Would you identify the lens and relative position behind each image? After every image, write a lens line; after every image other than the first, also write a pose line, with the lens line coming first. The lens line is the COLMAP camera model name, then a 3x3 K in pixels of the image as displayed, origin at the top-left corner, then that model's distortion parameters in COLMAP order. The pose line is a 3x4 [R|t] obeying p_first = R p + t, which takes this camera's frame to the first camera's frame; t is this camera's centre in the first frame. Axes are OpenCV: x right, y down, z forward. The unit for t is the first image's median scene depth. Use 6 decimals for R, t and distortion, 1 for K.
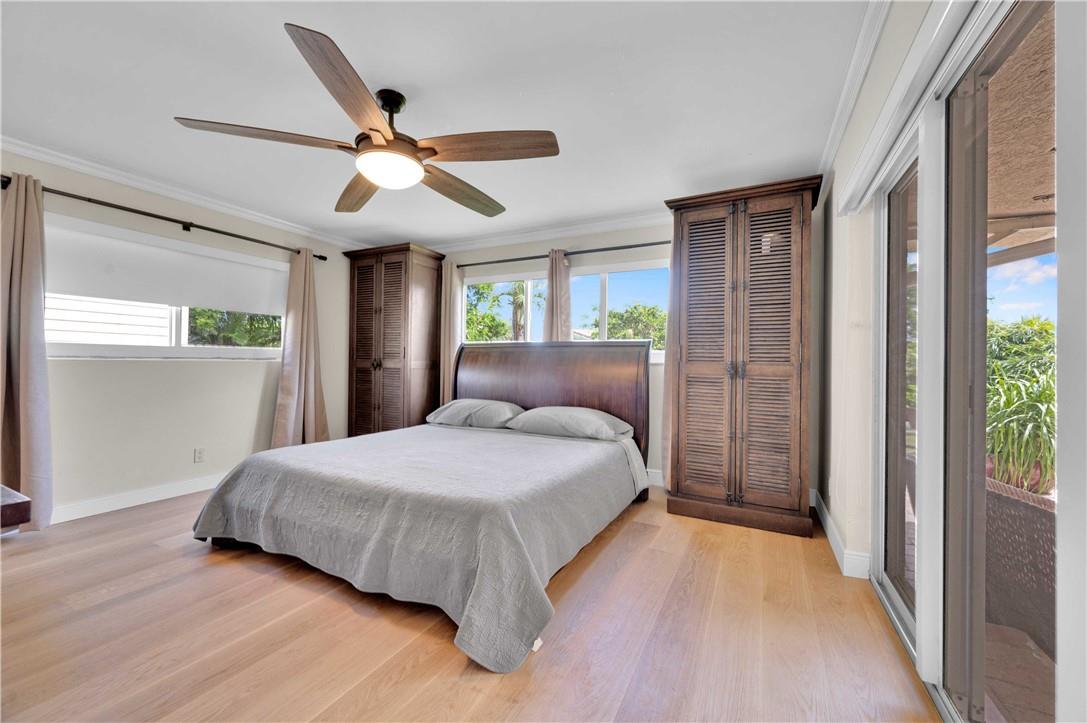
lens RADIAL K [[417.8, 0, 543.2], [0, 417.8, 359.5], [0, 0, 1]] dist [-0.003794, -0.000532]
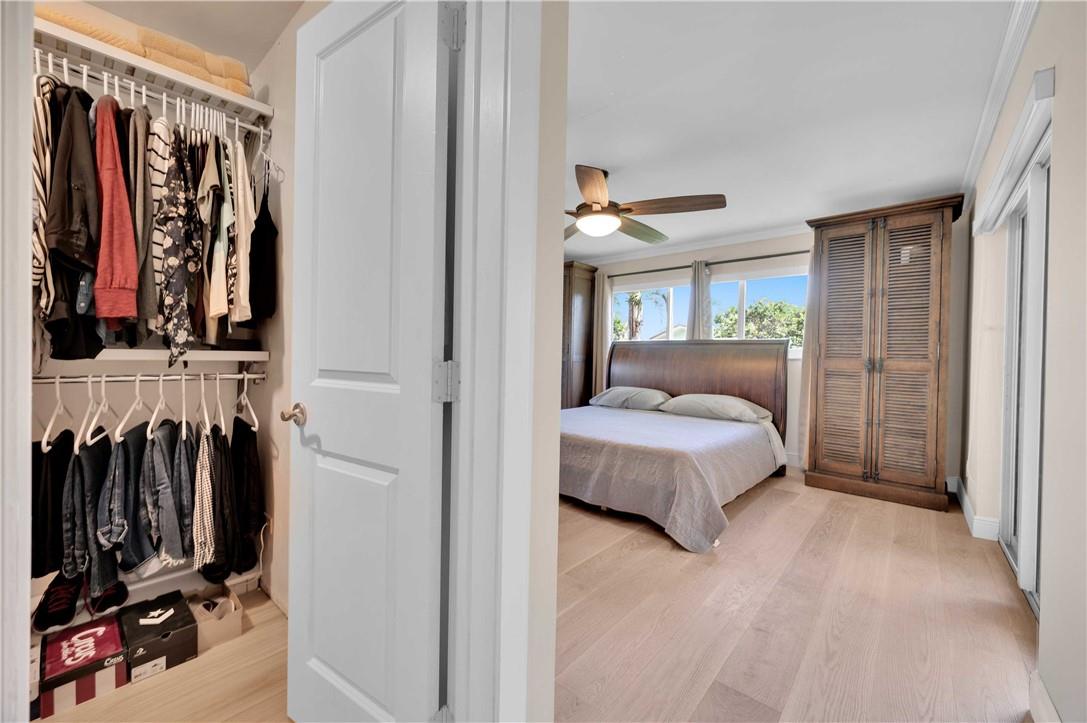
lens RADIAL K [[417.8, 0, 545.1], [0, 417.8, 359.9], [0, 0, 1]] dist [-0.003794, -0.000532]
pose [[0.970309, 0.007815, -0.241744, -0.147703], [-0.004527, 0.999890, 0.014154, -0.001817], [0.241828, -0.012639, 0.970237, -0.353655]]
